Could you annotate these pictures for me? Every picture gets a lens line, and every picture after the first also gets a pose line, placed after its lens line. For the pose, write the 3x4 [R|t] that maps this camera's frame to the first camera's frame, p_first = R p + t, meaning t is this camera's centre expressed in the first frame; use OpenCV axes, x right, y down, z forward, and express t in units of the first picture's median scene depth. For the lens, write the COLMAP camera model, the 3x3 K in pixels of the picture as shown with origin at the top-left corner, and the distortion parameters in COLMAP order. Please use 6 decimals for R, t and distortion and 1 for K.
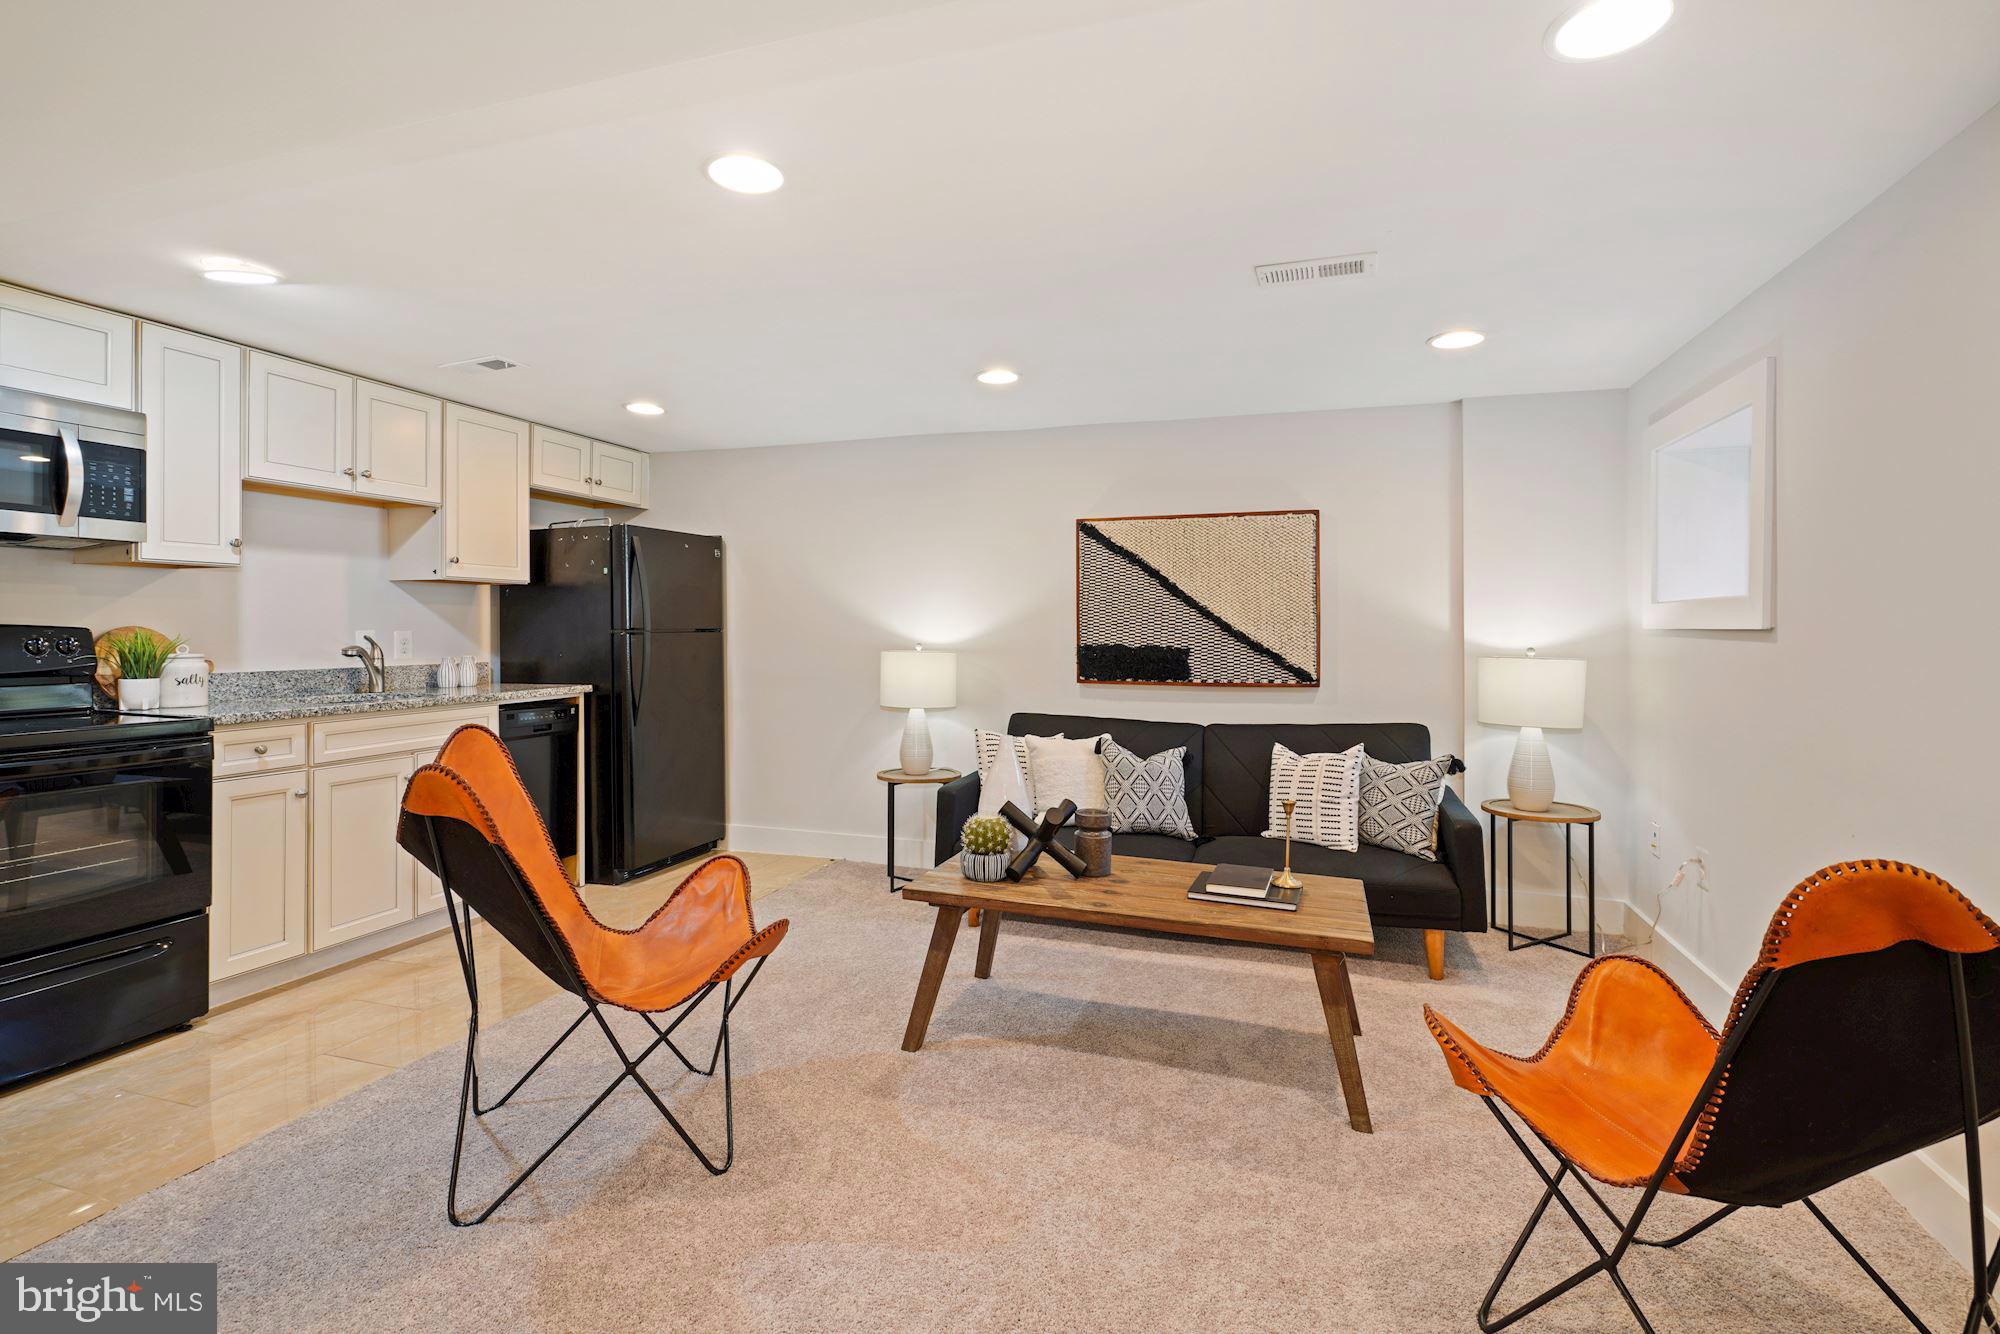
lens RADIAL K [[912.1, 0, 998.8], [0, 912.1, 650.6], [0, 0, 1]] dist [-0.004661, 0.002075]
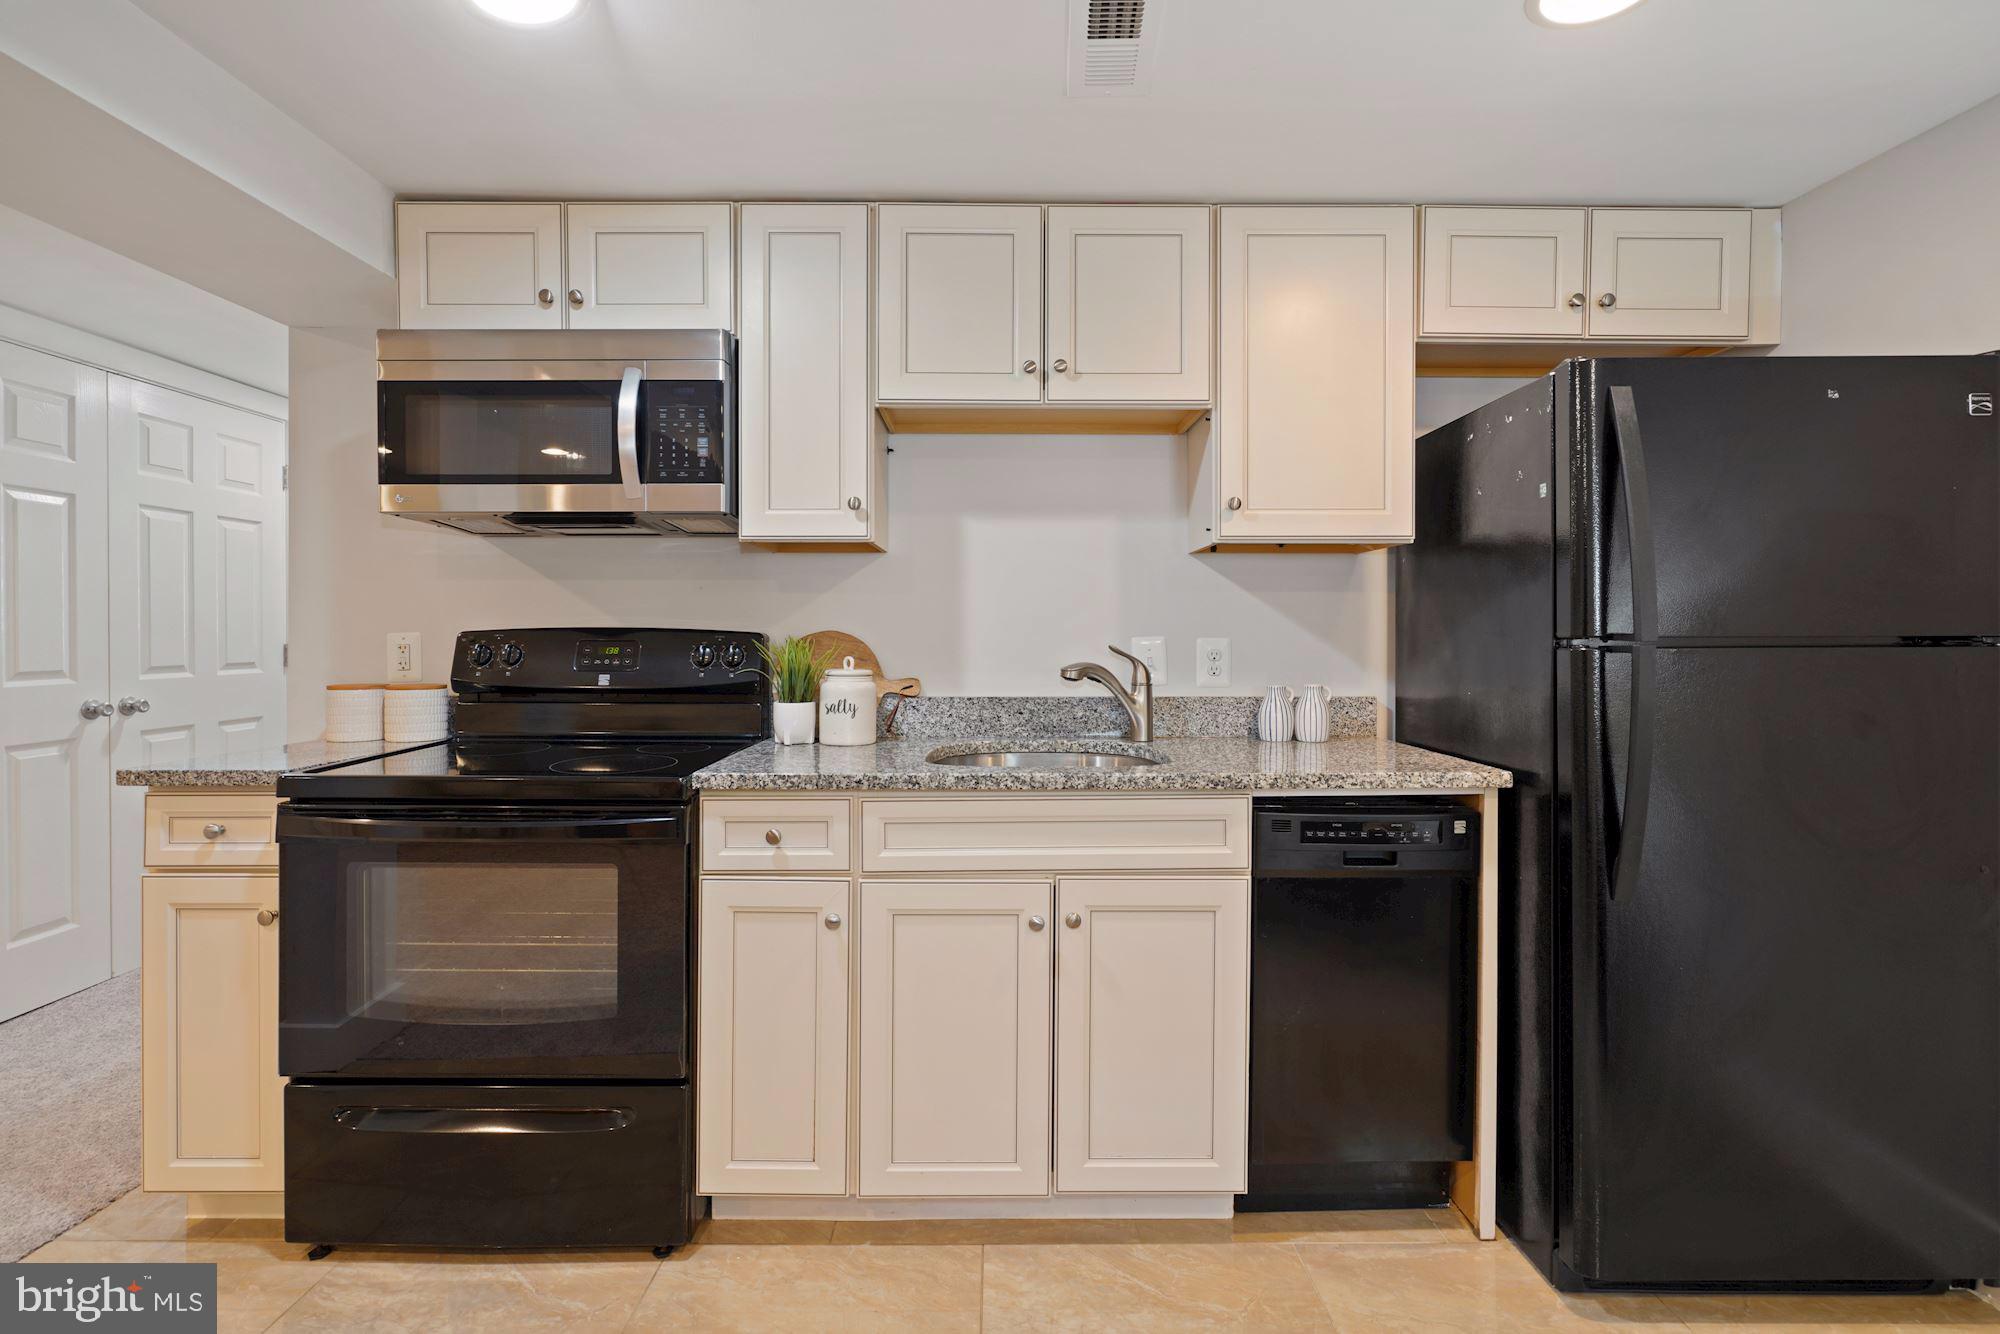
lens RADIAL K [[912.1, 0, 1003.3], [0, 912.1, 636.9], [0, 0, 1]] dist [-0.004661, 0.002075]
pose [[0.327913, 0.007066, -0.944682, -0.179042], [-0.023561, 0.999722, -0.000701, -0.024197], [0.944414, 0.022488, 0.327988, 0.874887]]
